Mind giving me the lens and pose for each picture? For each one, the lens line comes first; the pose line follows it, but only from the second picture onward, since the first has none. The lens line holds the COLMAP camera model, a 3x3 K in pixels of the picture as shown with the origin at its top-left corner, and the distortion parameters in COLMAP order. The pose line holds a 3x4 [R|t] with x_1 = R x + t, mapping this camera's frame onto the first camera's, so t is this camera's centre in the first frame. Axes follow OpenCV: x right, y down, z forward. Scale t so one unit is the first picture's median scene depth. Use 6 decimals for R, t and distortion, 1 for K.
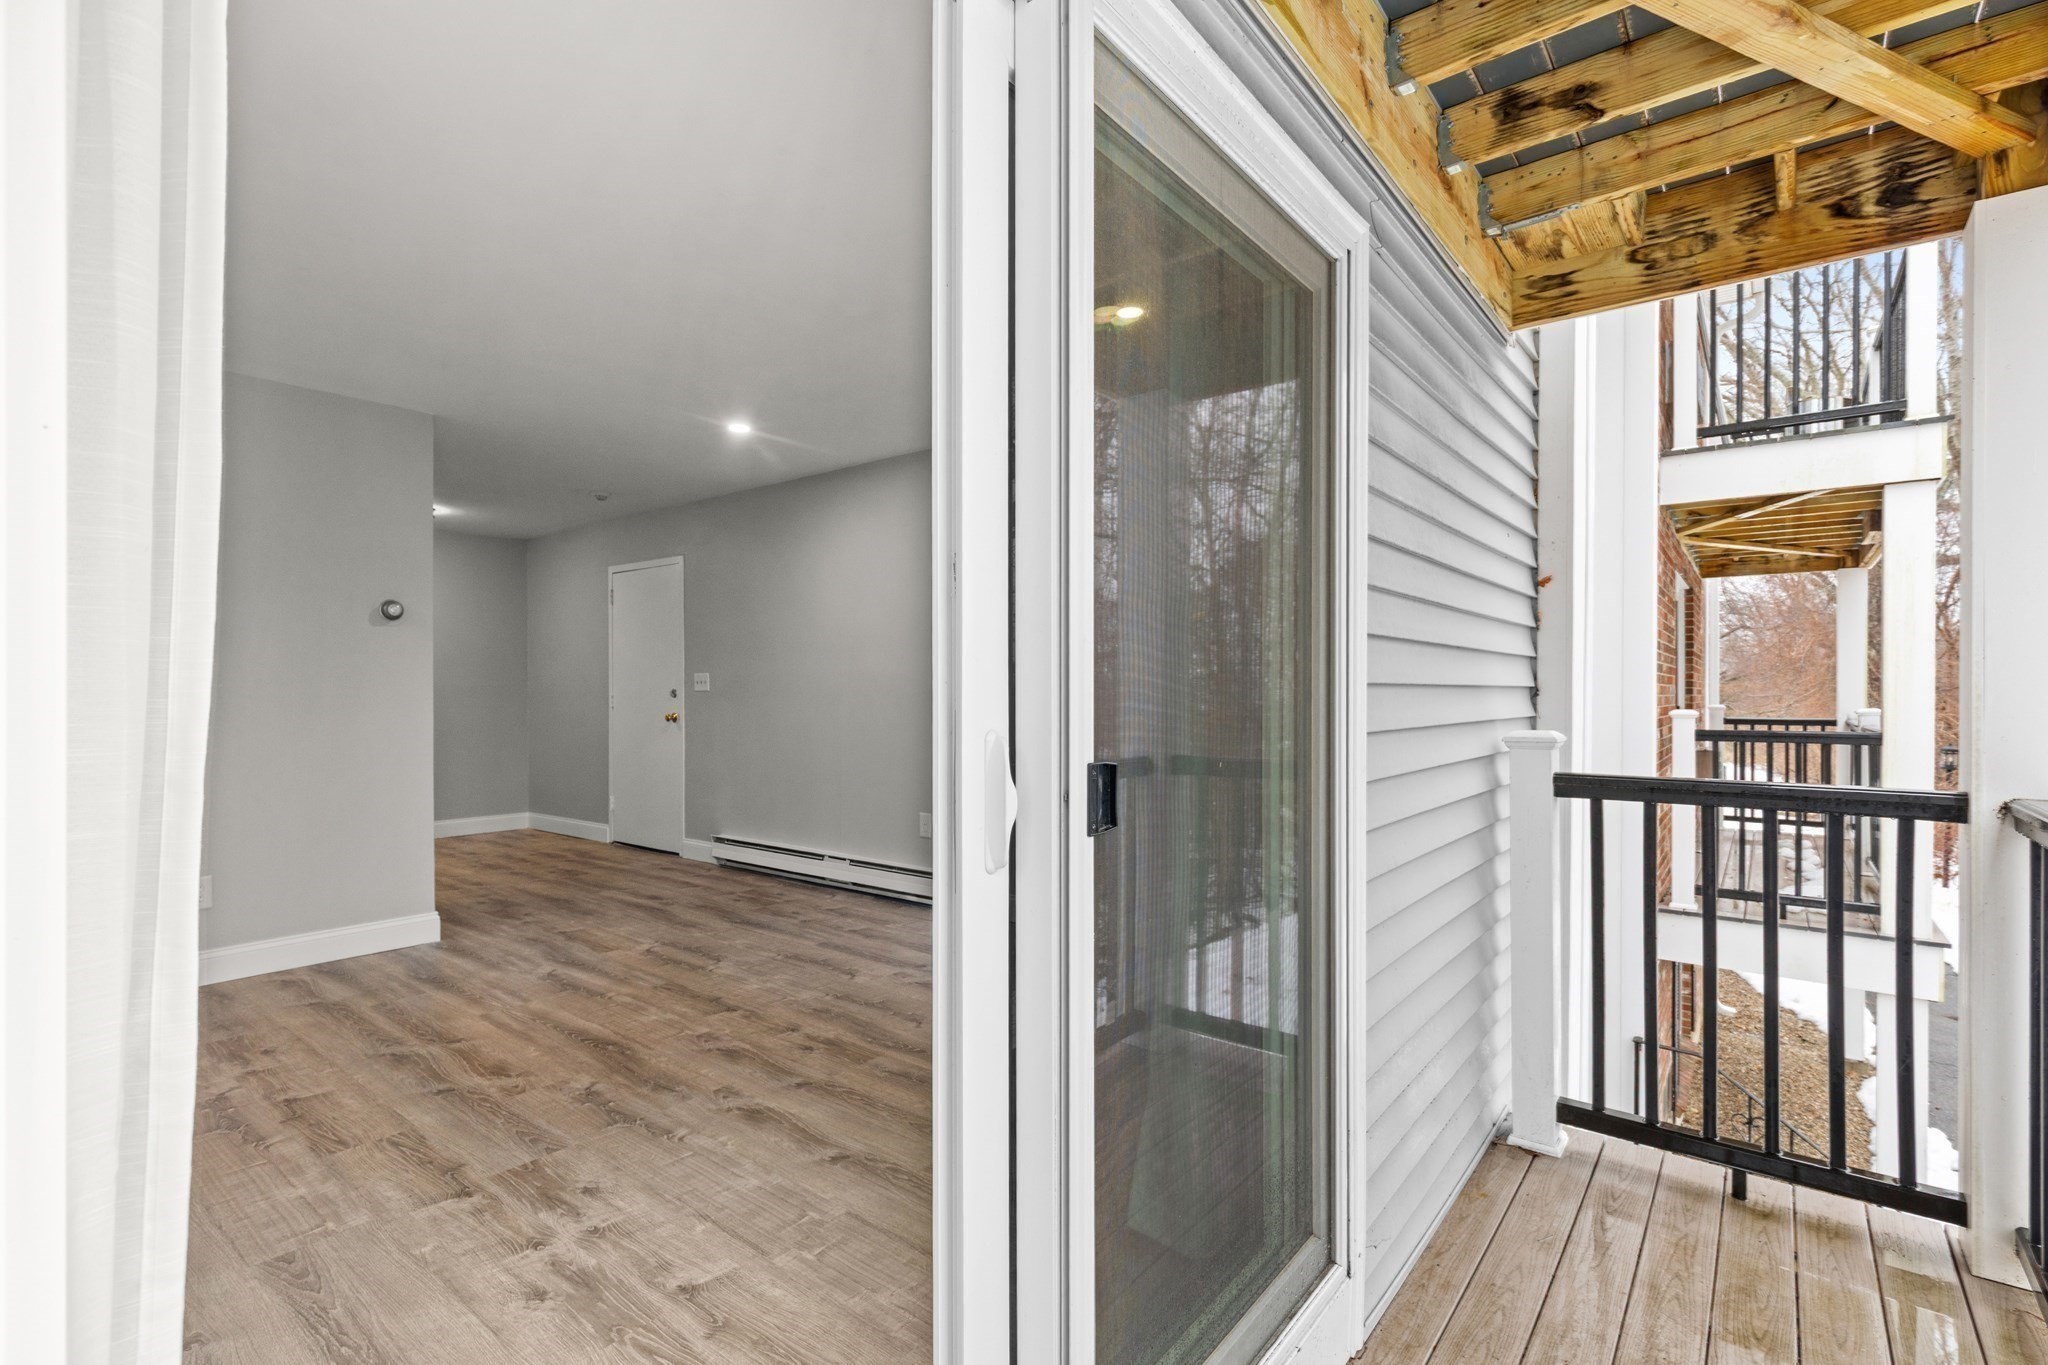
lens RADIAL K [[941.1, 0, 1028.0], [0, 941.1, 694.5], [0, 0, 1]] dist [0.001864, -0.000249]
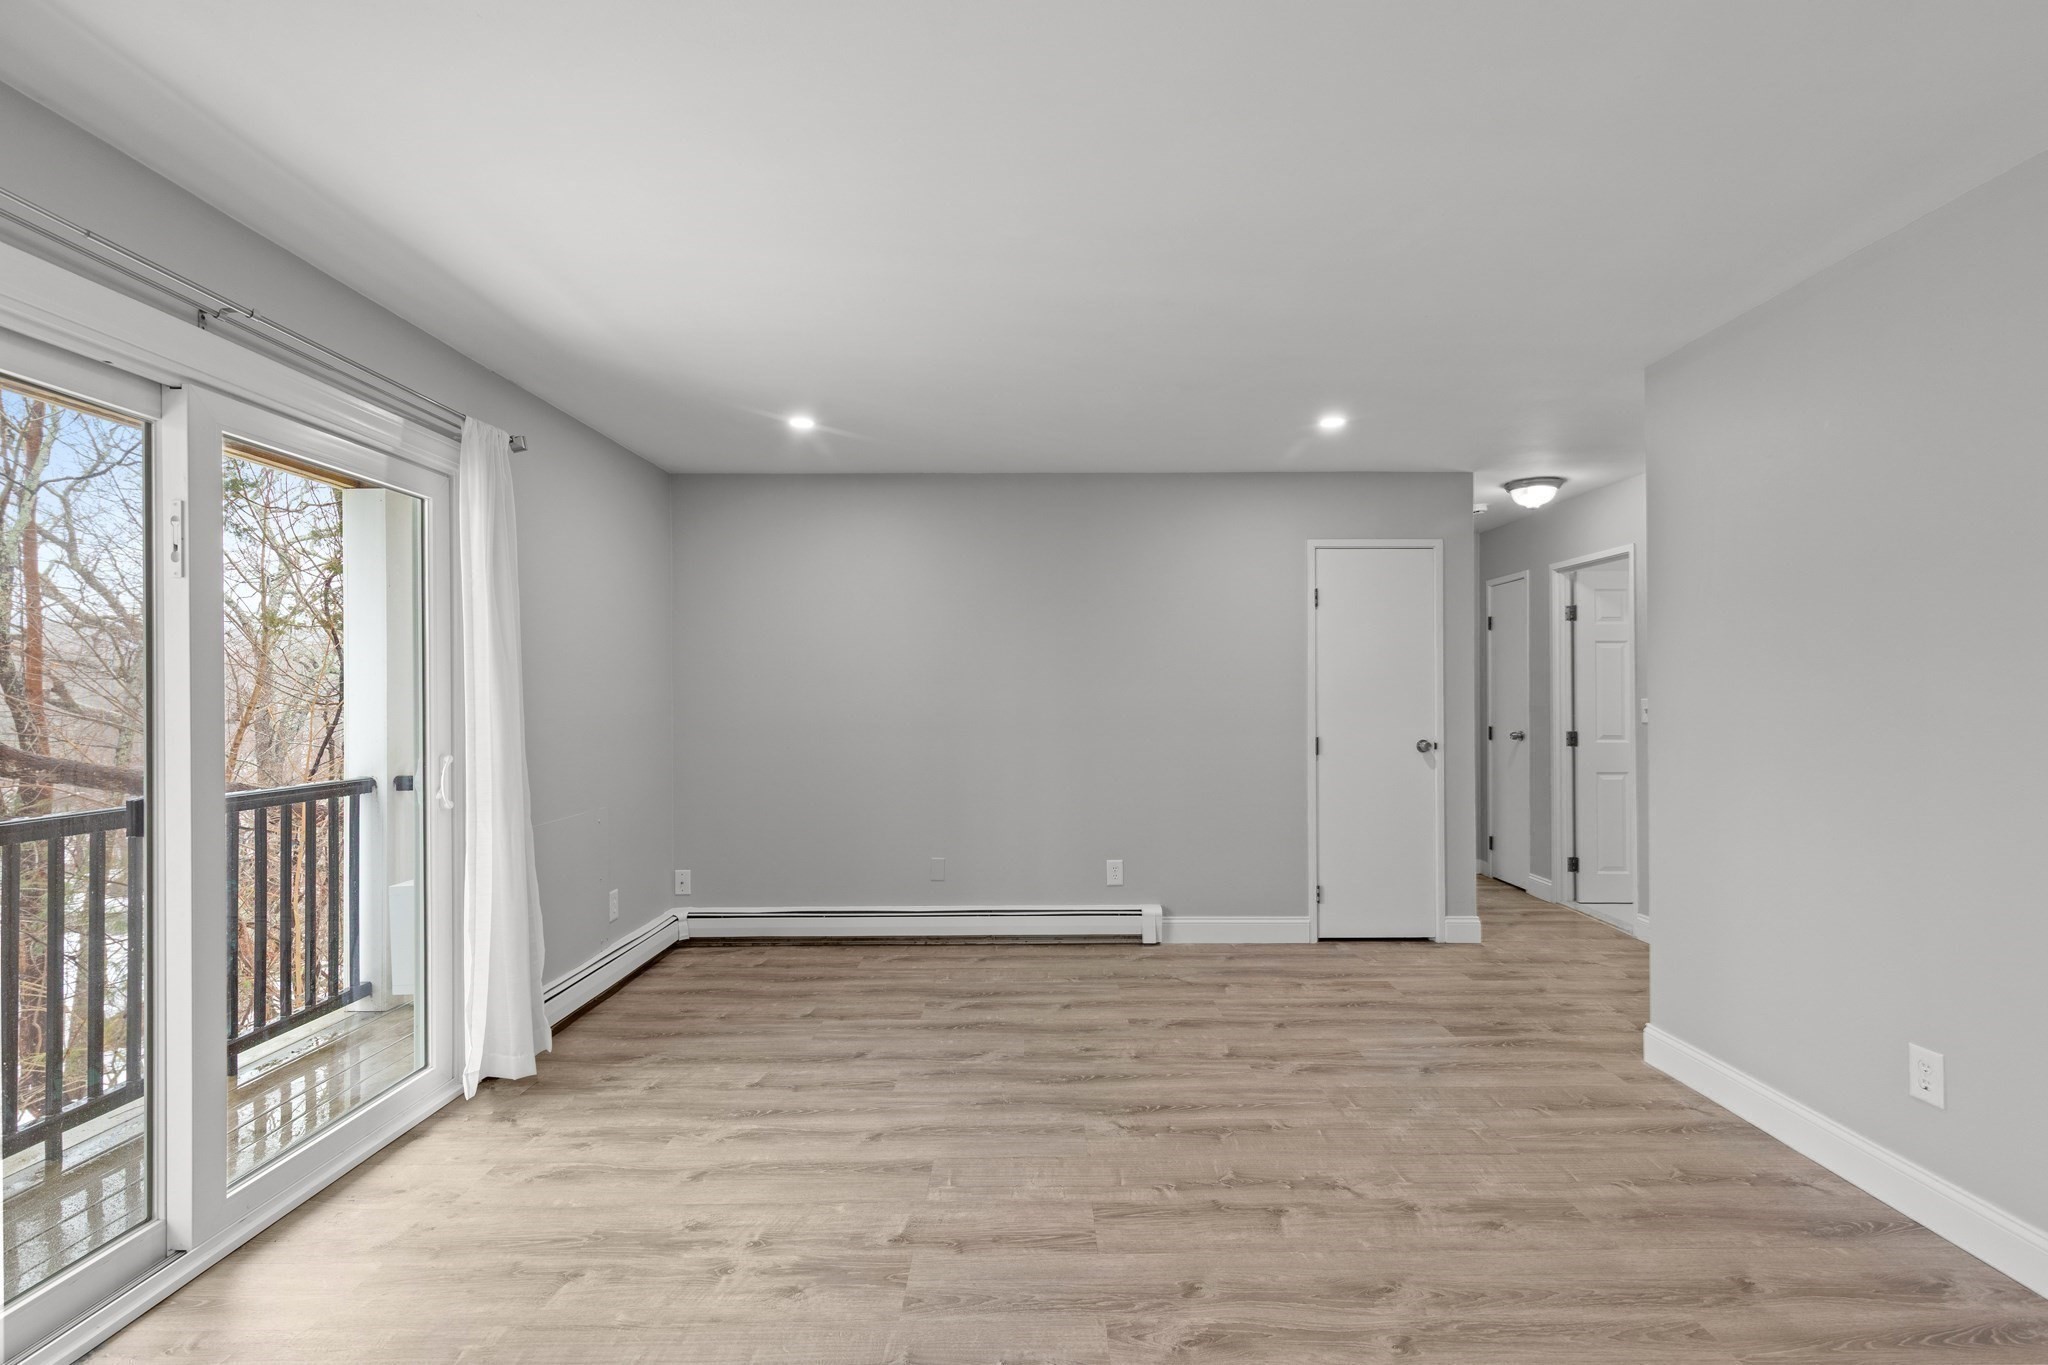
lens RADIAL K [[923.6, 0, 1039.2], [0, 923.6, 695.4], [0, 0, 1]] dist [0.009804, -0.001656]
pose [[-0.778052, 0.006366, -0.628167, -0.049651], [0.004319, 0.999979, 0.004784, -0.045256], [0.628185, 0.001009, -0.778064, 1.169294]]
